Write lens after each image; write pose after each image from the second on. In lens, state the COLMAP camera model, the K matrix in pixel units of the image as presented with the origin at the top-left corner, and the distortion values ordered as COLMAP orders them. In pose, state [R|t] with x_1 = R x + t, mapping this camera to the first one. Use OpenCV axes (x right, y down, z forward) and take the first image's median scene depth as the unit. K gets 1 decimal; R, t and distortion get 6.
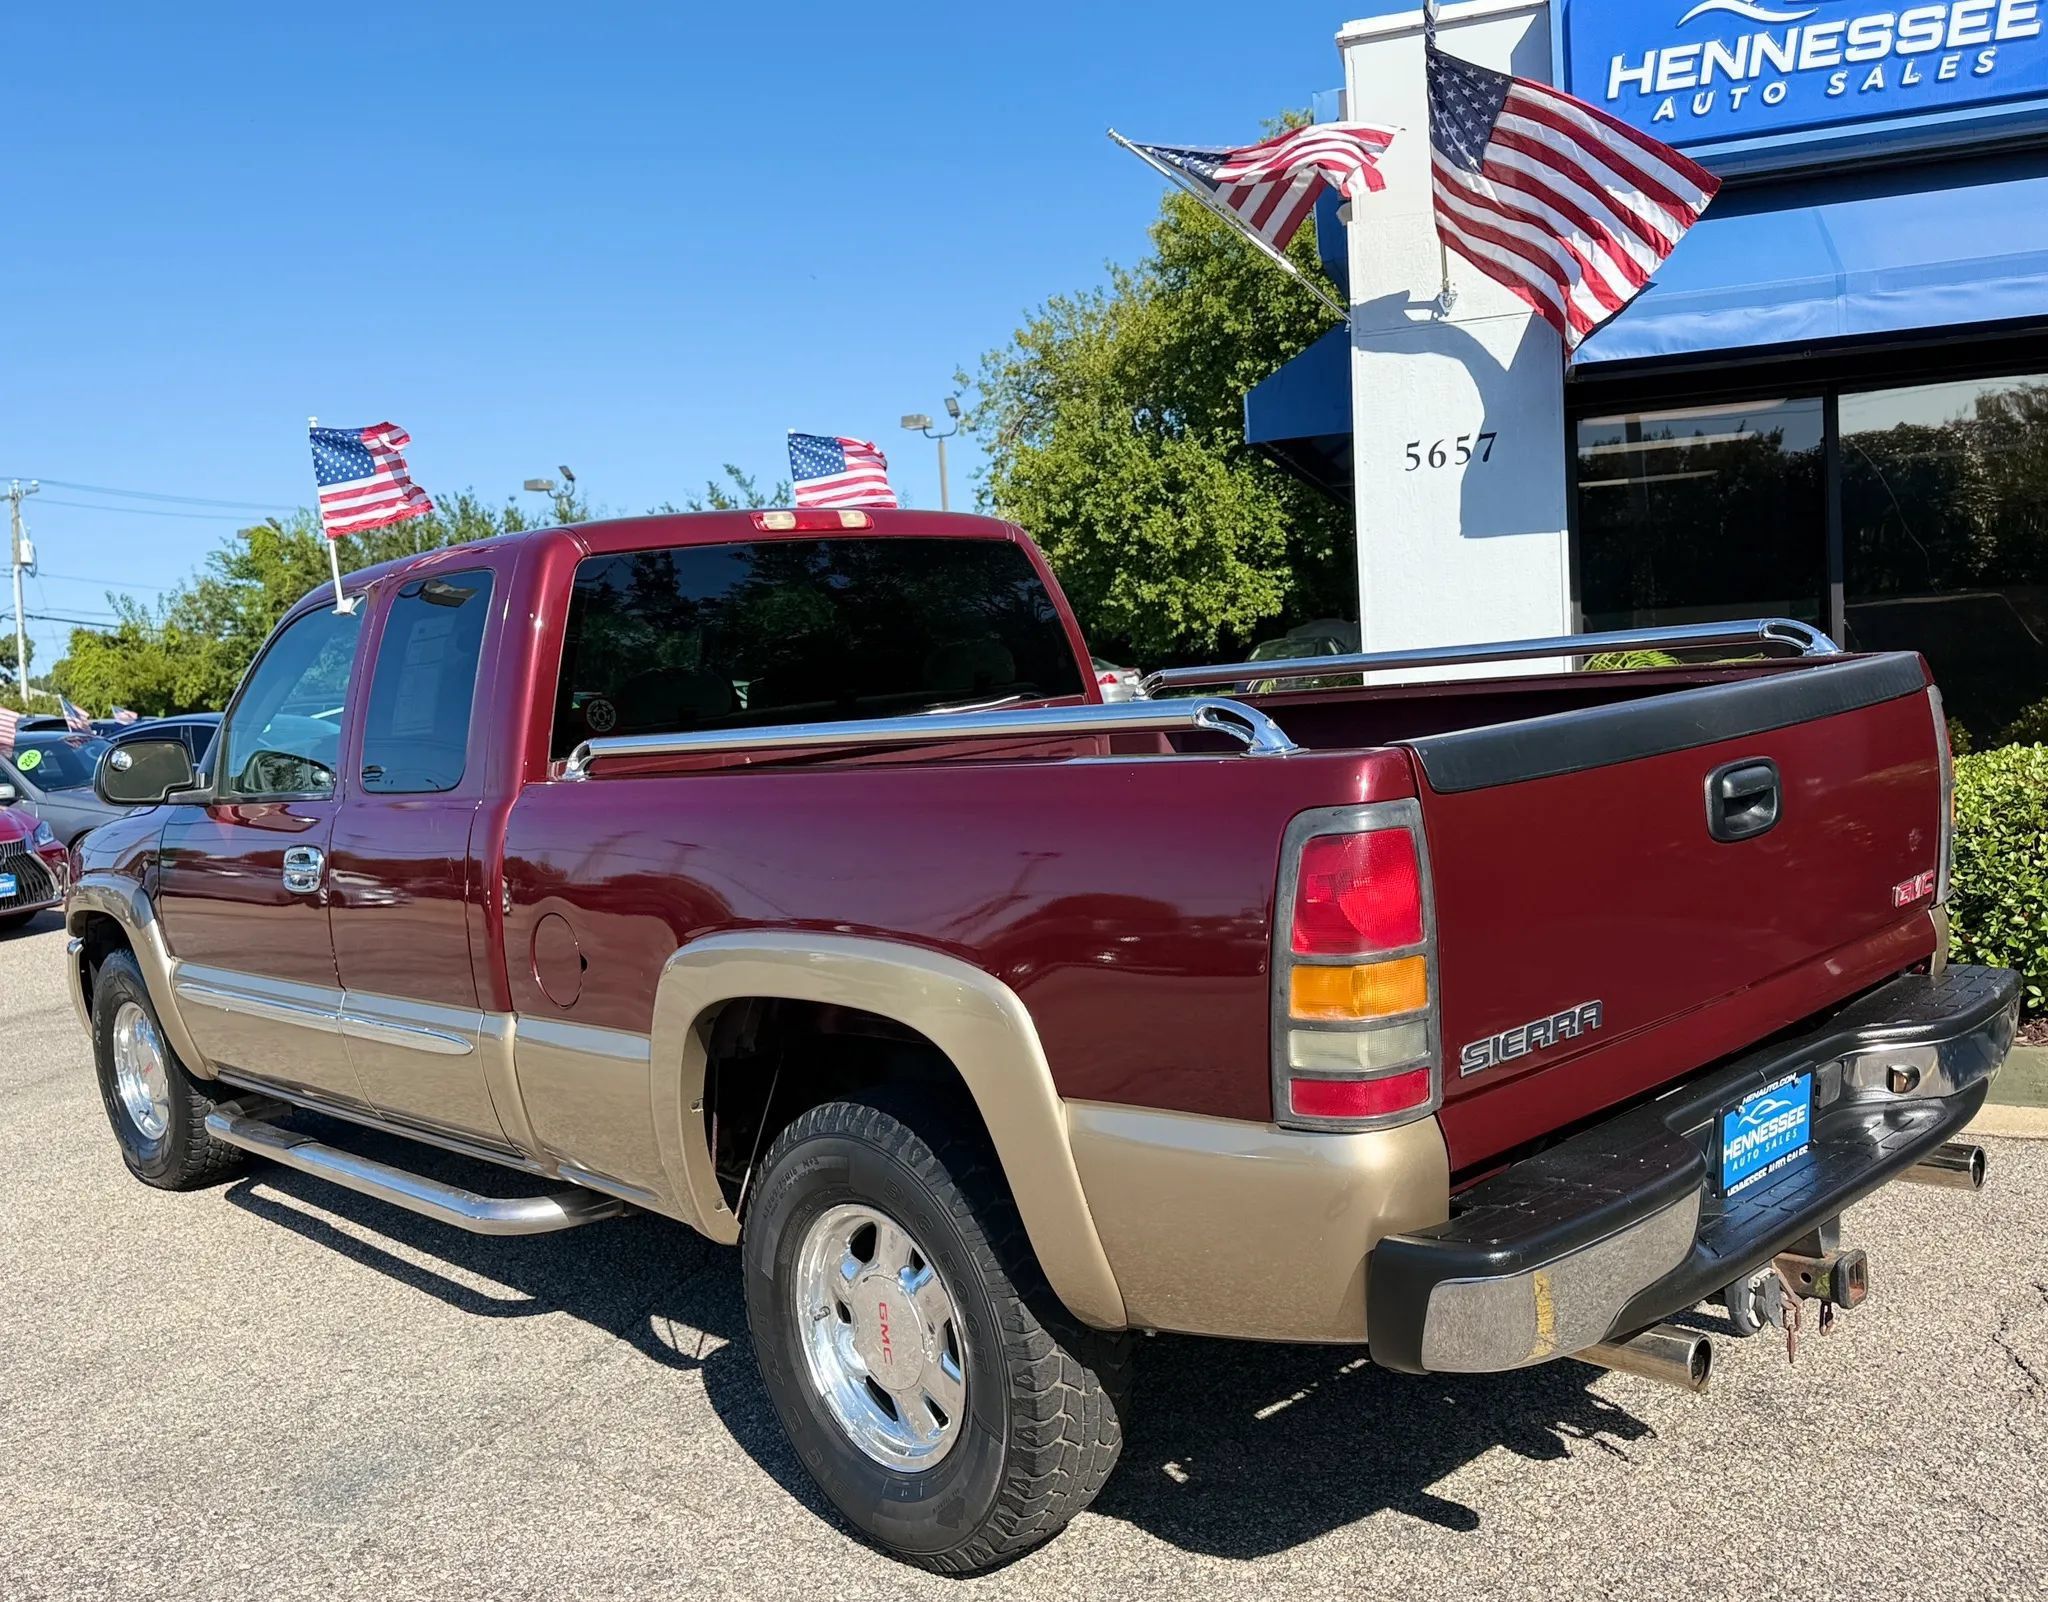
lens RADIAL K [[1808.8, 0, 981.3], [0, 1808.8, 814.2], [0, 0, 1]] dist [0.037976, -0.038252]
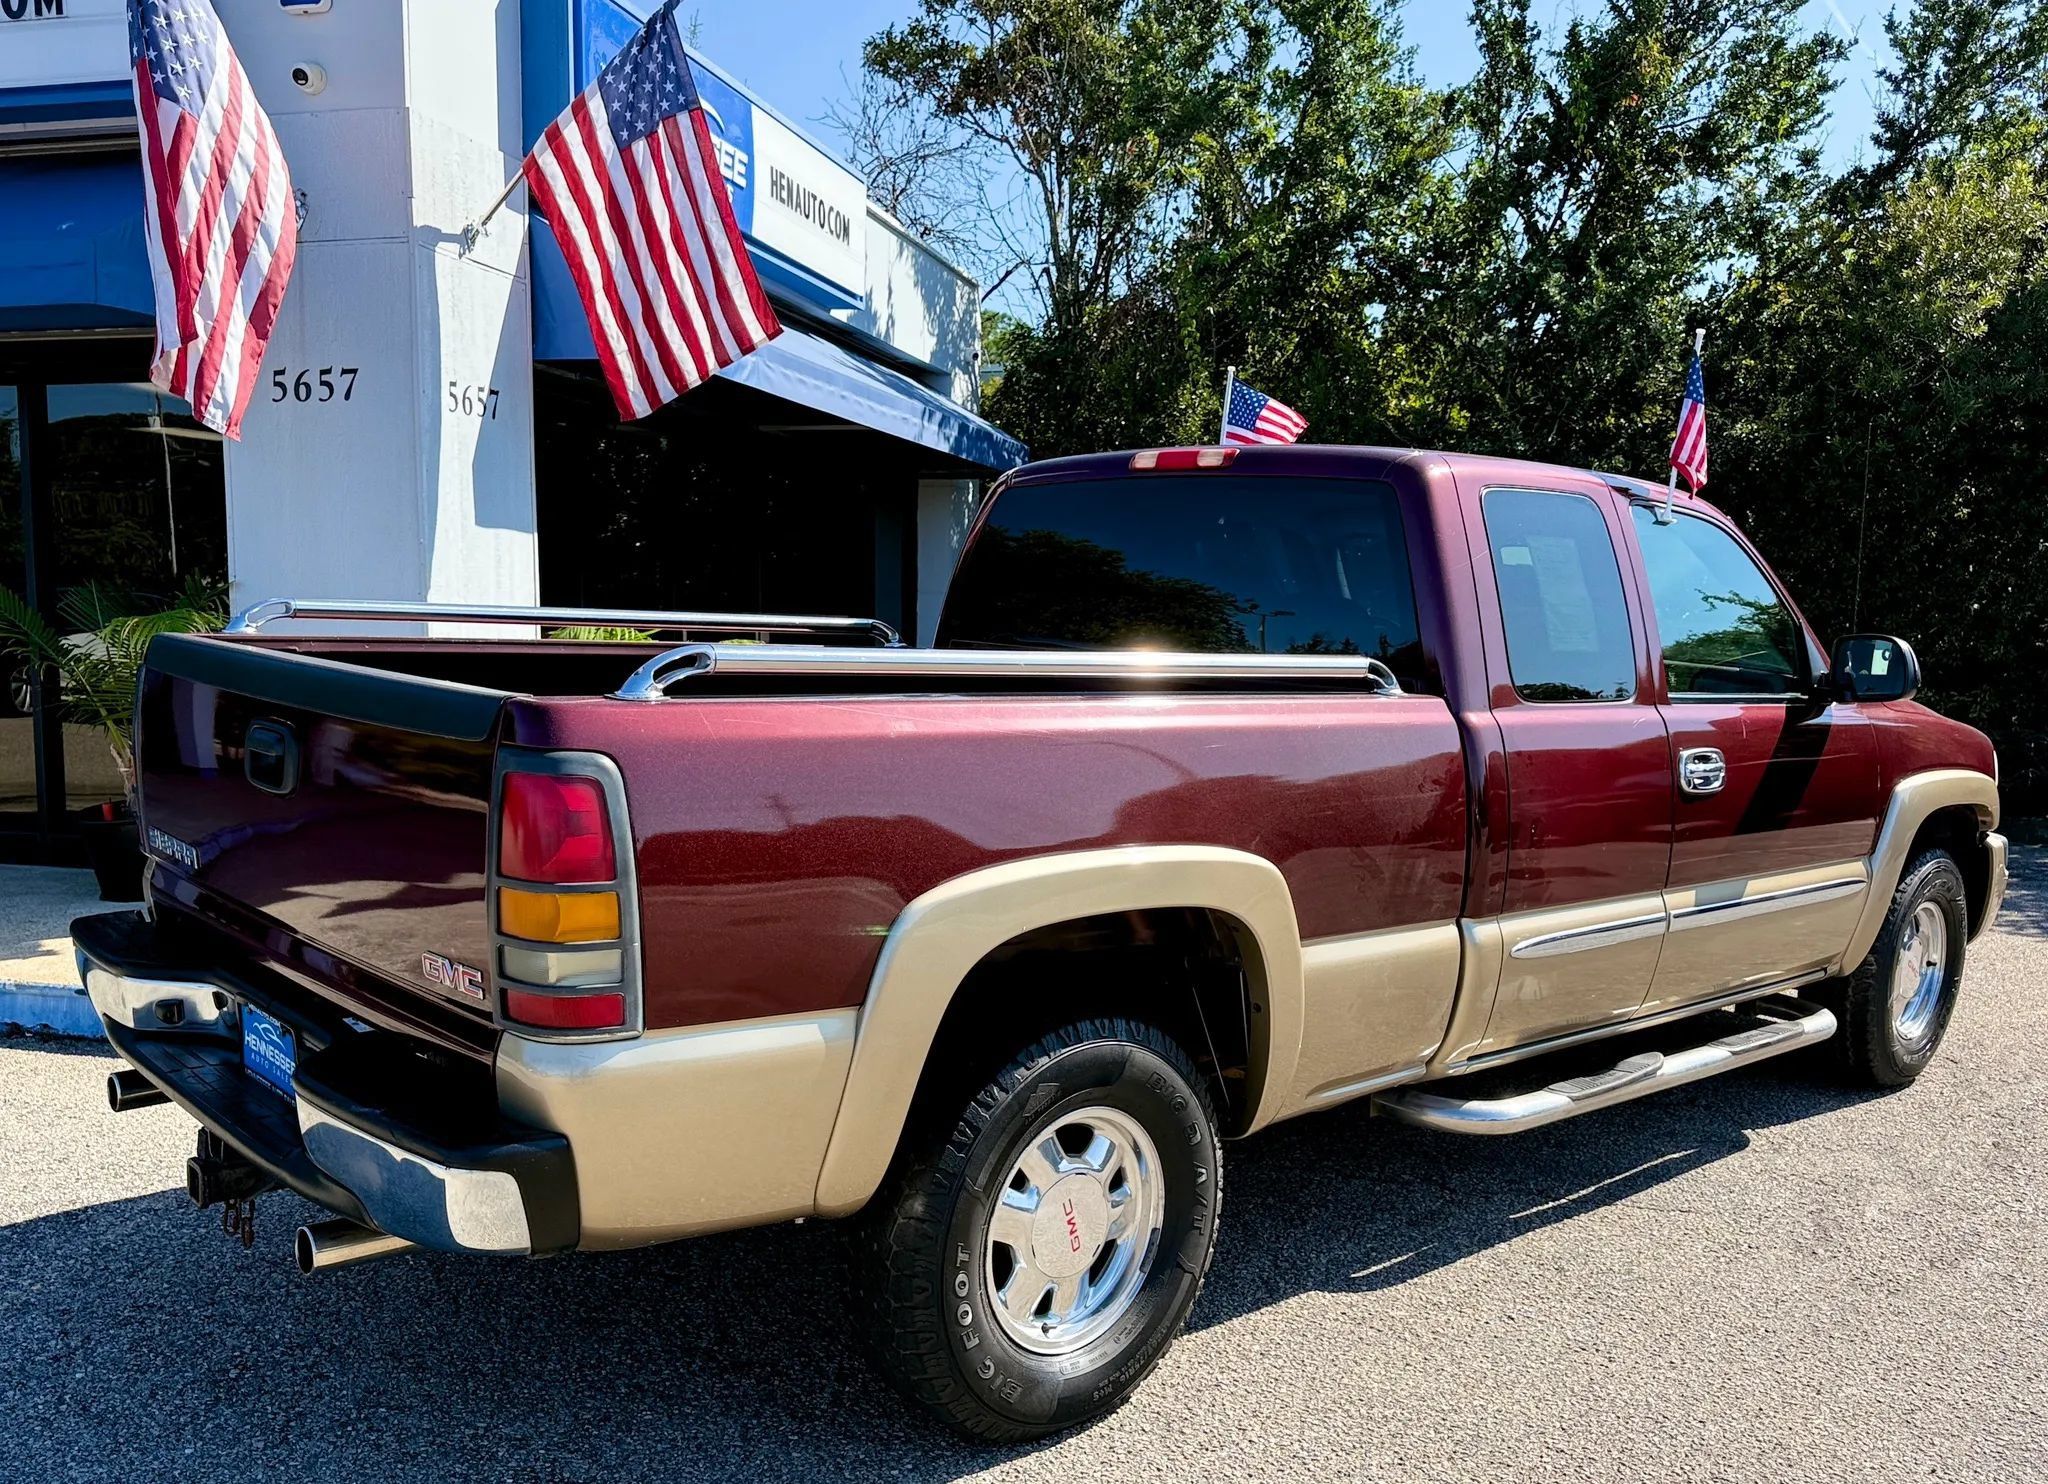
lens RADIAL K [[1750.8, 0, 1014.1], [0, 1750.8, 805.3], [0, 0, 1]] dist [0.093406, -0.151925]
pose [[-0.063679, -0.048717, 0.996781, -0.762597], [0.067783, 0.996290, 0.053023, -0.028239], [-0.995666, 0.070941, -0.060141, 0.914920]]
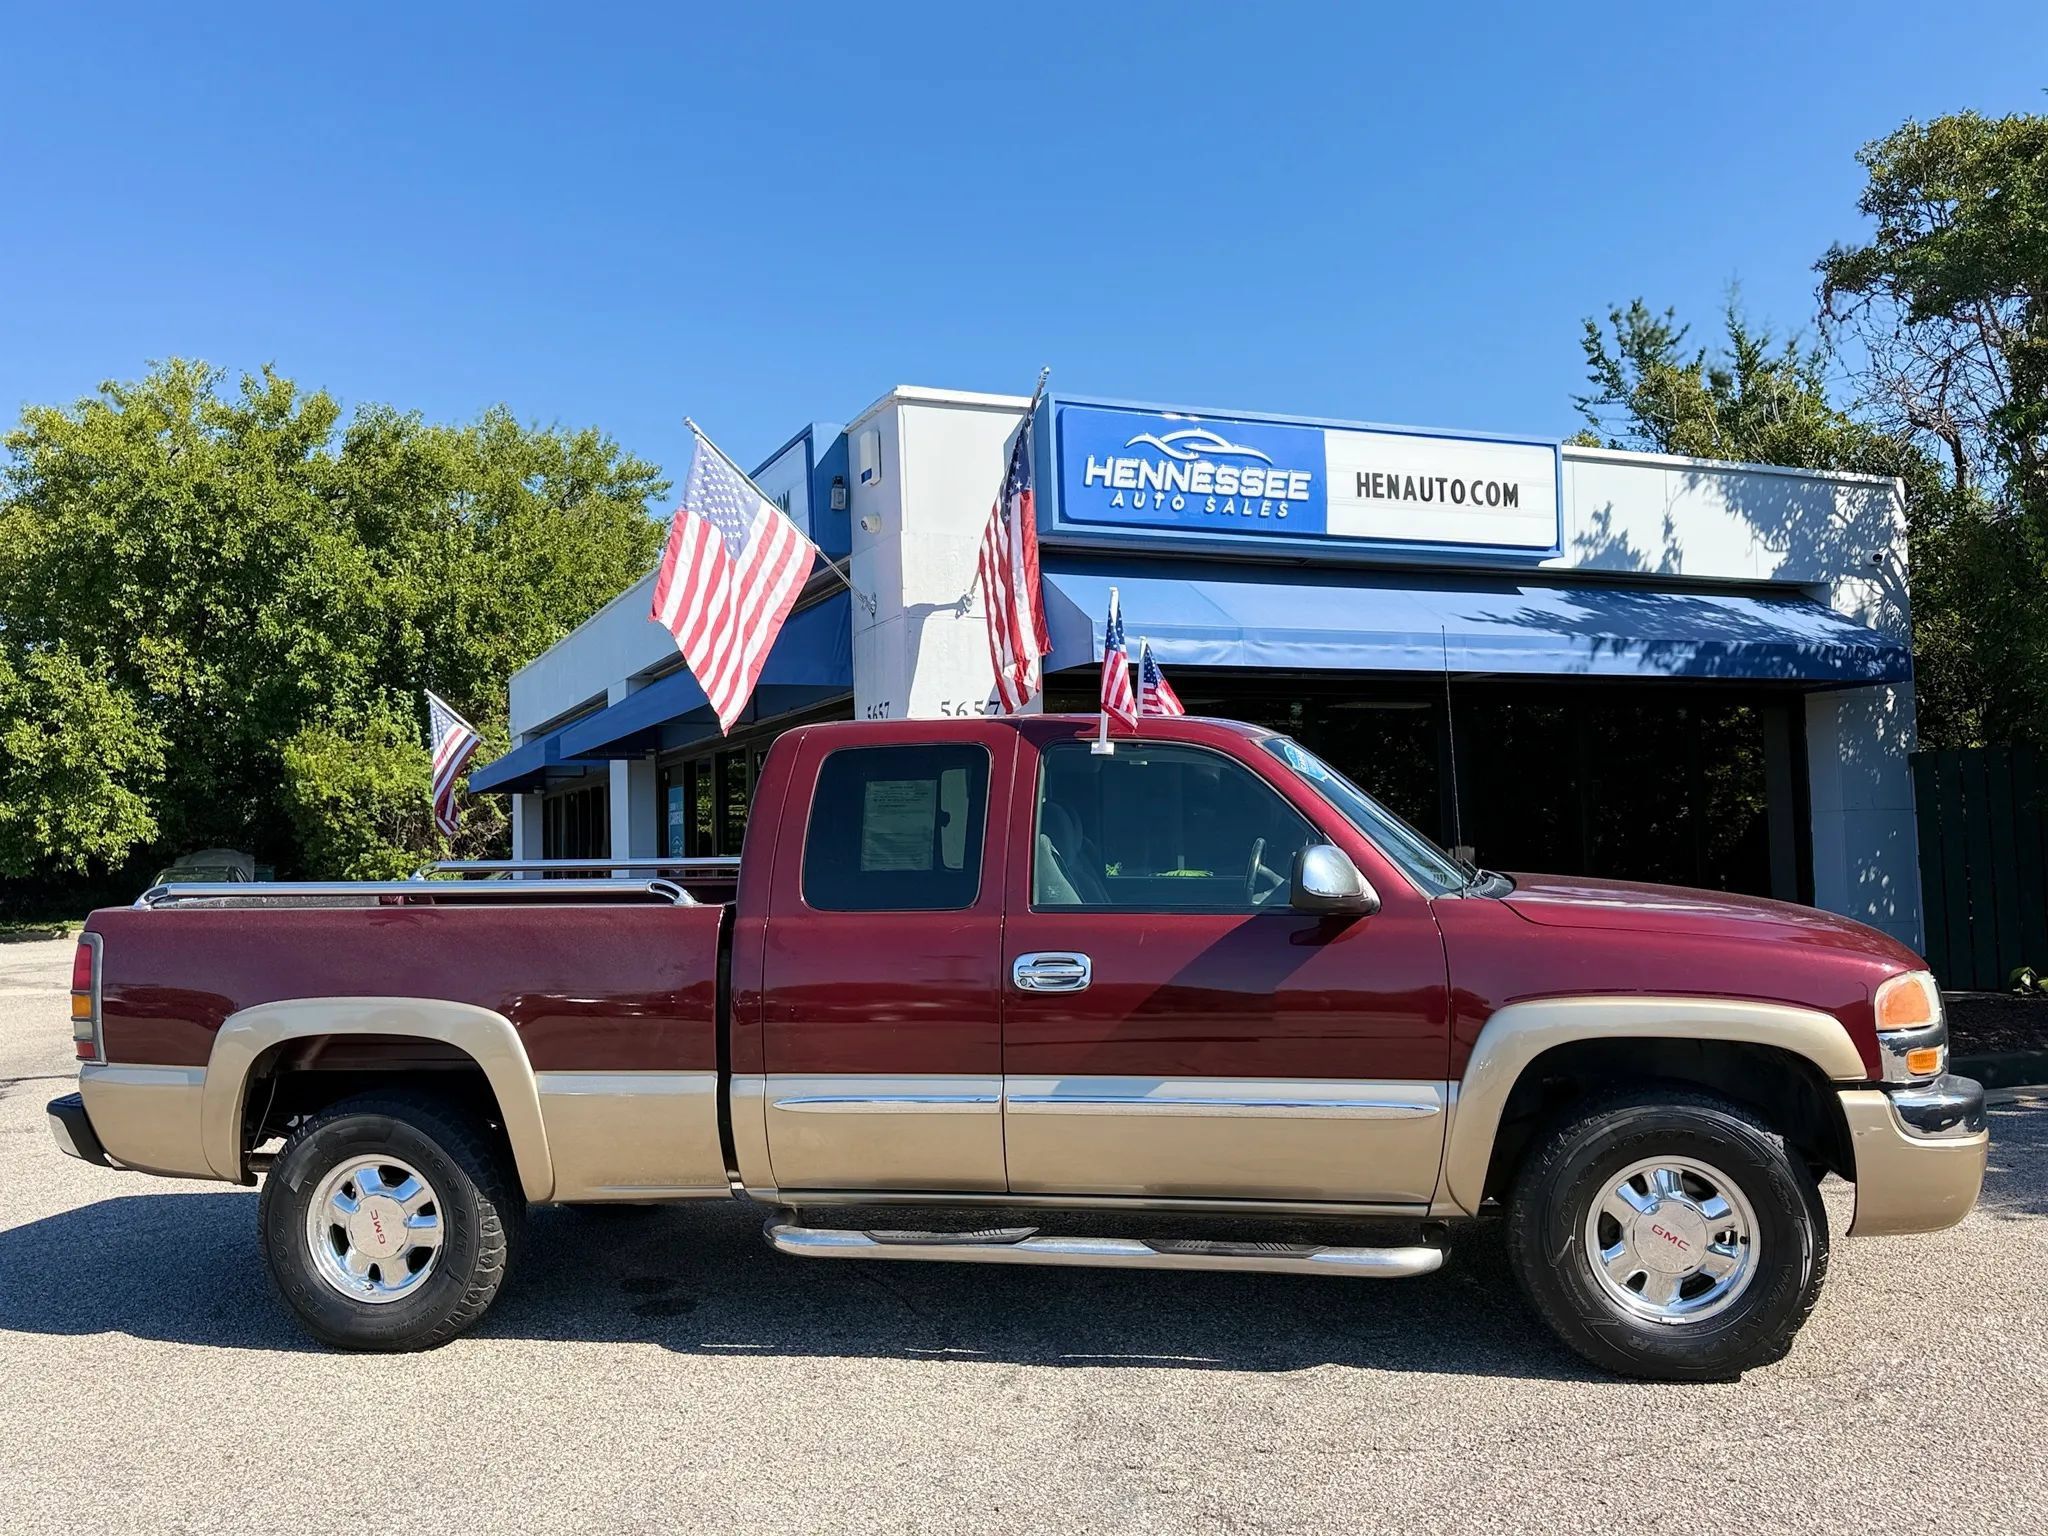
lens RADIAL K [[1672.9, 0, 1009.6], [0, 1672.9, 771.5], [0, 0, 1]] dist [0.144127, -0.265228]
pose [[0.744669, 0.076299, 0.663059, -0.607491], [0.032994, 0.988021, -0.150748, 0.033602], [-0.666618, 0.134135, 0.733231, 0.101371]]
